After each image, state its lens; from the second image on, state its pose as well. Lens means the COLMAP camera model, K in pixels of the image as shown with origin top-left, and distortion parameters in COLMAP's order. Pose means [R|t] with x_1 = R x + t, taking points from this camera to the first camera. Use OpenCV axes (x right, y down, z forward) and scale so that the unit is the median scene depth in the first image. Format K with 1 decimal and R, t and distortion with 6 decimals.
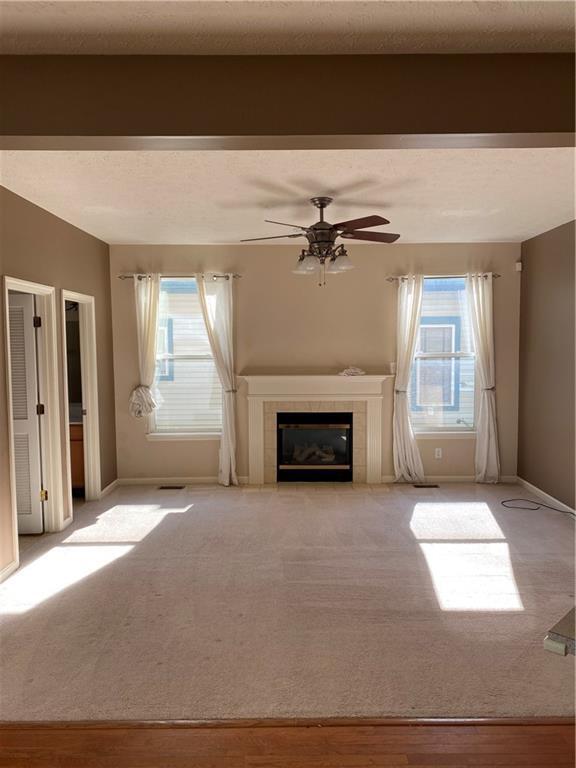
lens RADIAL K [[582.2, 0, 288.0], [0, 582.2, 384.0], [0, 0, 1]] dist [0.056872, -0.002589]
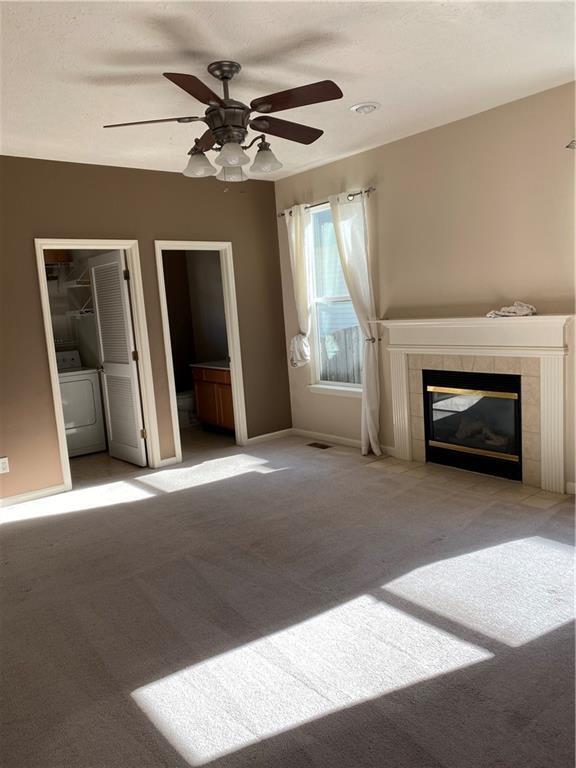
lens RADIAL K [[582.2, 0, 288.0], [0, 582.2, 384.0], [0, 0, 1]] dist [0.056872, -0.002589]
pose [[0.617874, 0.072529, -0.782925, 0.462372], [0.009111, 0.995009, 0.099367, -0.007676], [0.786224, -0.068529, 0.614129, 0.412801]]
